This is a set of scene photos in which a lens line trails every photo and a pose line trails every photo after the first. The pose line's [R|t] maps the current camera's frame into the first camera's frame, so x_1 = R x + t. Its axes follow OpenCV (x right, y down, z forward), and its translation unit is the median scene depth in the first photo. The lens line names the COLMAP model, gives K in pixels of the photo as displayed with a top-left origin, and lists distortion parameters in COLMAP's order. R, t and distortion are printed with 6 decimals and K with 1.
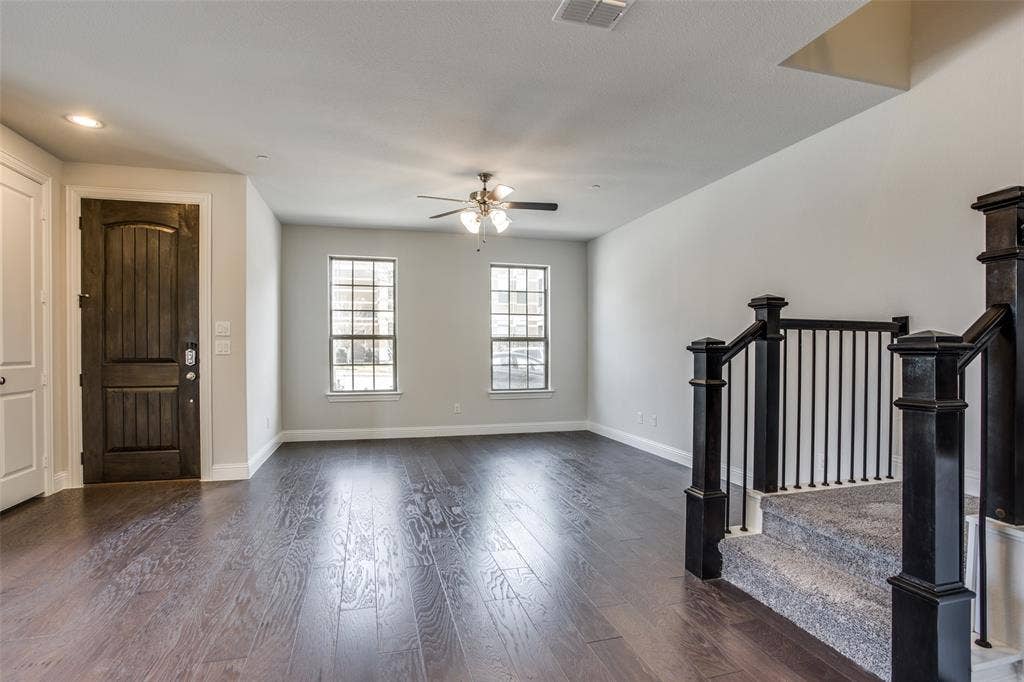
lens RADIAL K [[506.8, 0, 513.3], [0, 506.8, 355.5], [0, 0, 1]] dist [-0.047410, 0.000629]
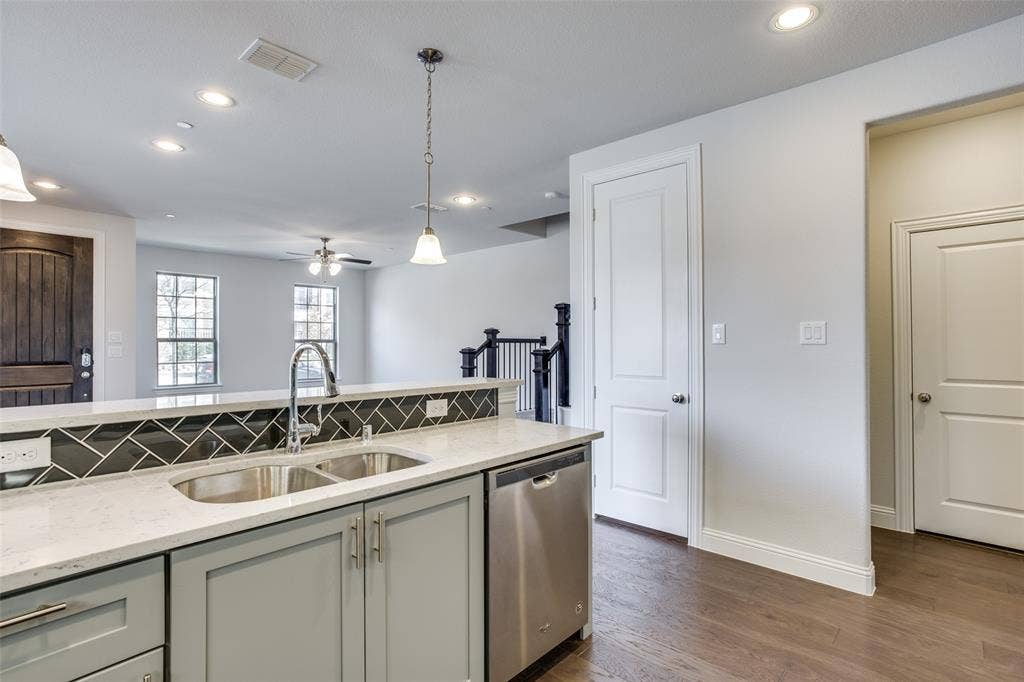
lens RADIAL K [[508.2, 0, 512.0], [0, 508.2, 341.0], [0, 0, 1]] dist [-0.003283, 0.000281]
pose [[0.857672, 0.000091, 0.514197, -0.409954], [0.007361, 0.999895, -0.012455, -0.022045], [-0.514144, 0.014467, 0.857582, -0.703240]]
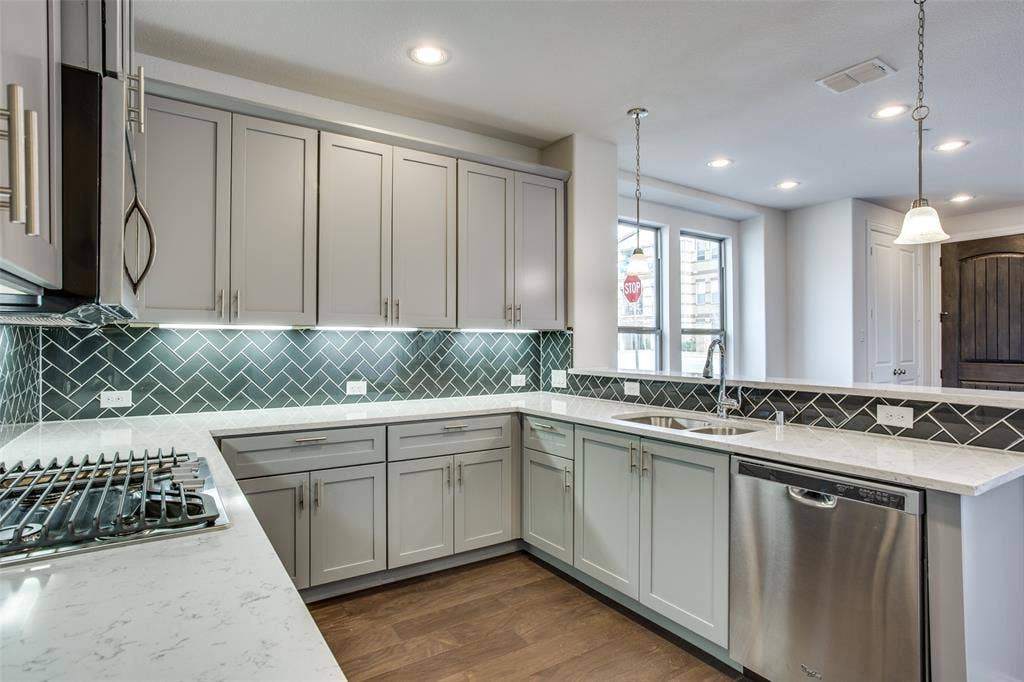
lens RADIAL K [[529.5, 0, 491.3], [0, 529.5, 341.8], [0, 0, 1]] dist [-0.012374, 0.000797]
pose [[0.284225, -0.000312, -0.958757, 0.198079], [-0.013236, 0.999903, -0.004250, -0.017927], [0.958666, 0.013898, 0.284194, -0.680371]]
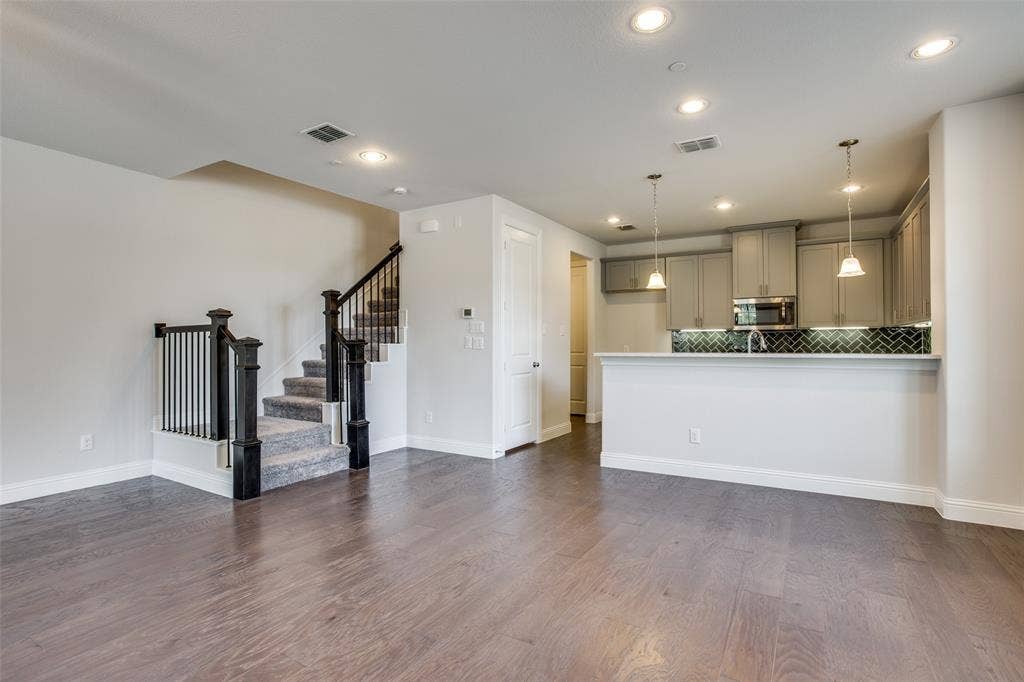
lens RADIAL K [[508.2, 0, 512.0], [0, 508.2, 341.0], [0, 0, 1]] dist [-0.003283, 0.000281]
pose [[-0.685955, 0.005974, 0.727620, -0.799478], [0.012968, 0.999908, 0.004016, -0.013943], [-0.727529, 0.012190, -0.685969, 0.936282]]
